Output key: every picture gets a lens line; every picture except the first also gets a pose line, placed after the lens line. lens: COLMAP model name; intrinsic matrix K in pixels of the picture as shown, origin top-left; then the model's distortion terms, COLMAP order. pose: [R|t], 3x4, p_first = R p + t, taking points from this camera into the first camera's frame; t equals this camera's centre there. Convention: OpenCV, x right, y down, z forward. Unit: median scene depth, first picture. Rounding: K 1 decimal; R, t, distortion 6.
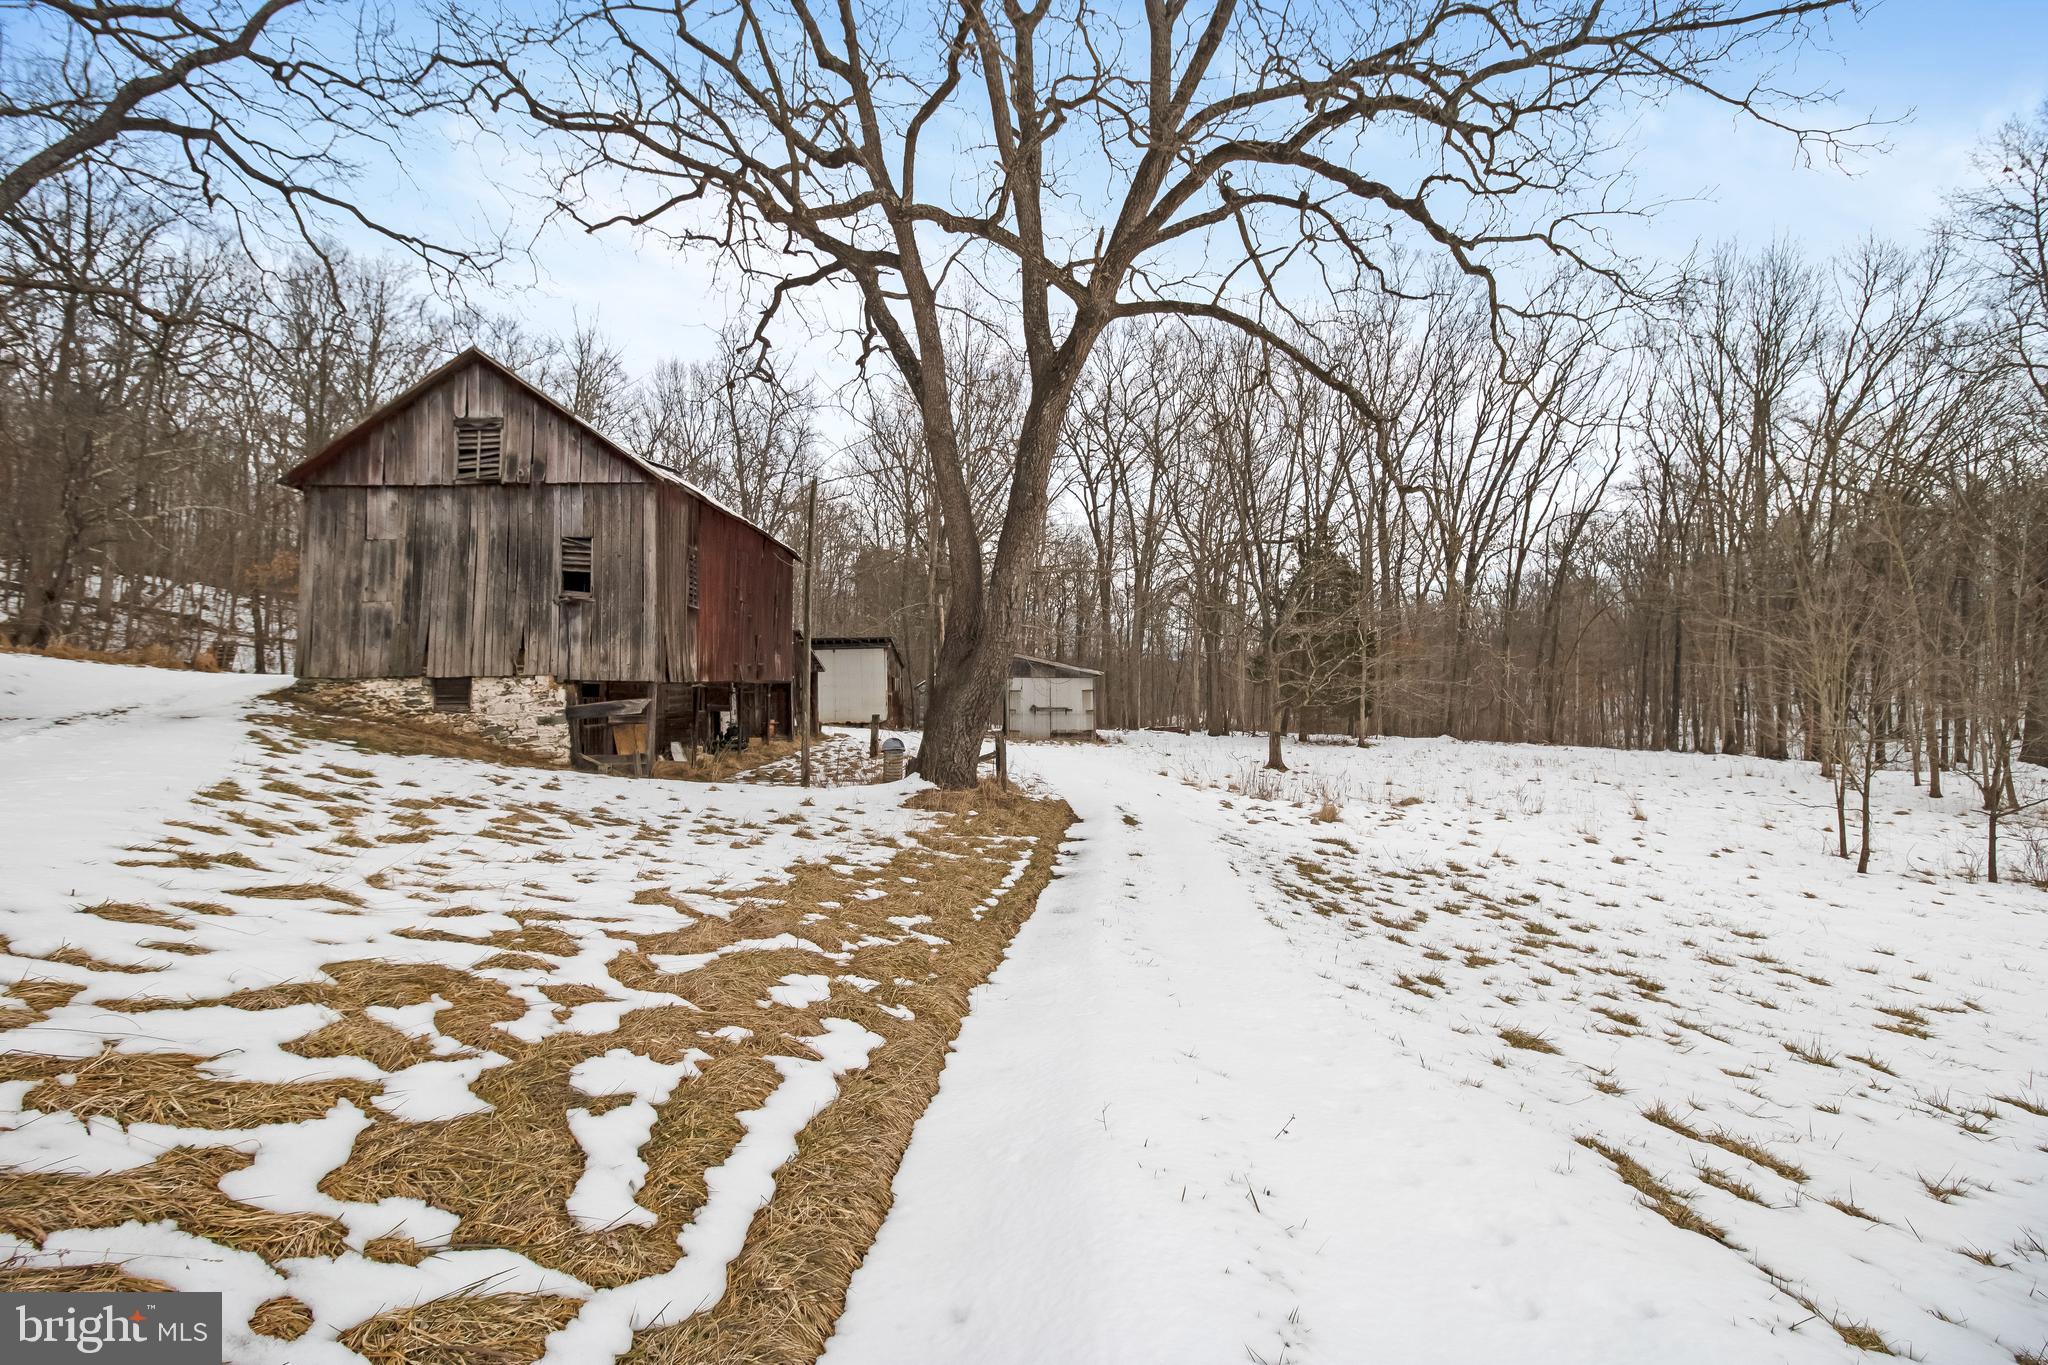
lens RADIAL K [[925.9, 0, 1023.1], [0, 925.9, 679.3], [0, 0, 1]] dist [-0.010693, -0.002099]
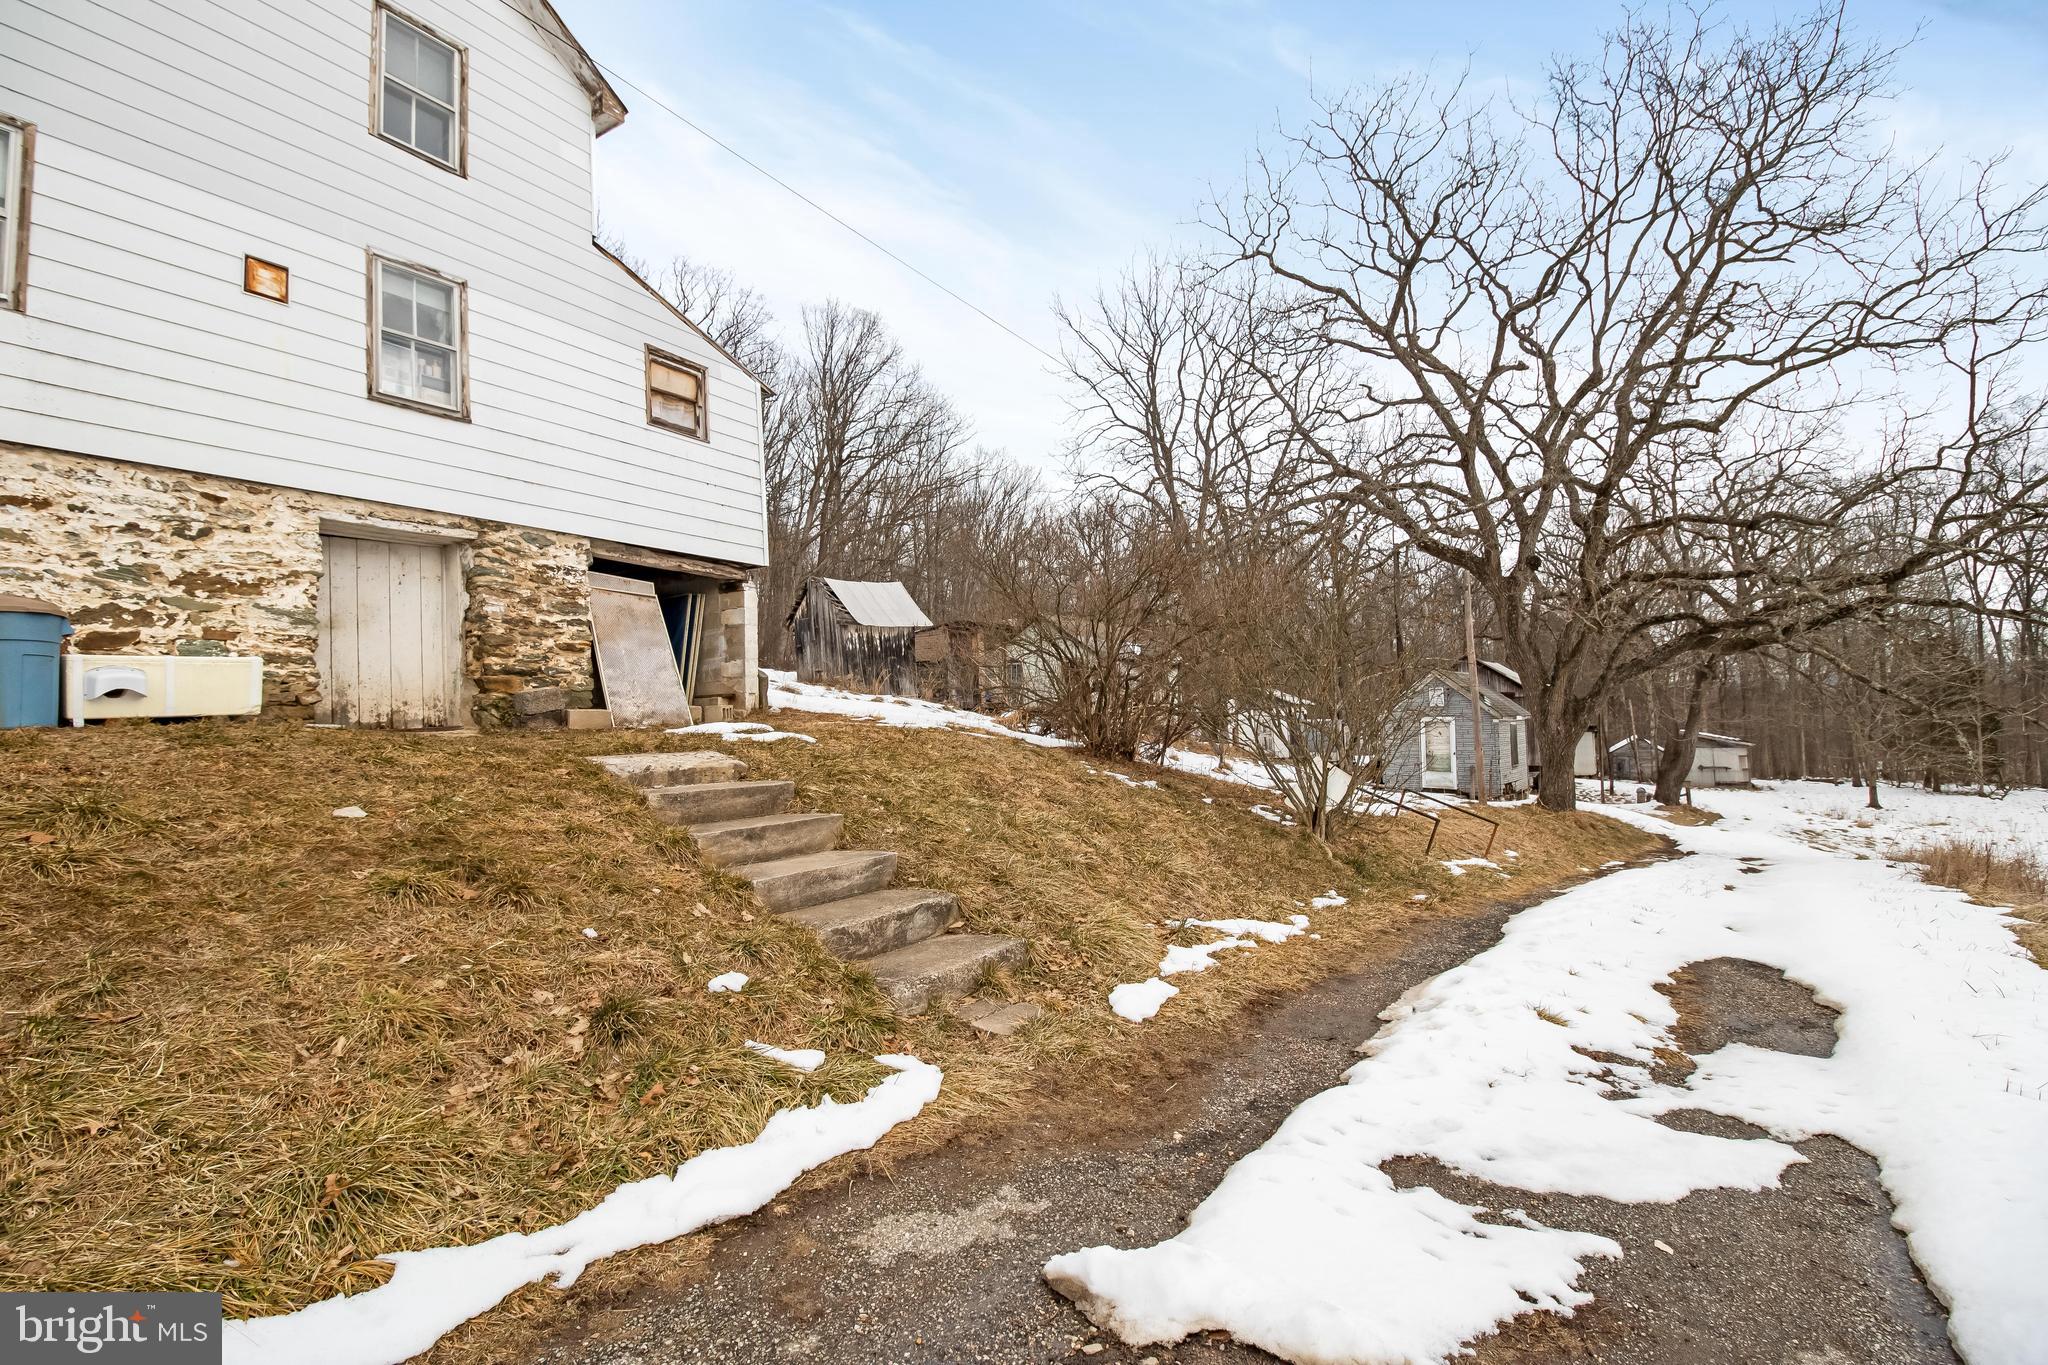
lens RADIAL K [[925.9, 0, 1025.5], [0, 925.9, 677.4], [0, 0, 1]] dist [-0.010693, -0.002099]
pose [[0.815544, -0.048162, -0.576688, -0.016858], [0.023588, 0.998469, -0.050029, -0.072688], [0.578214, 0.027198, 0.815432, -0.992520]]
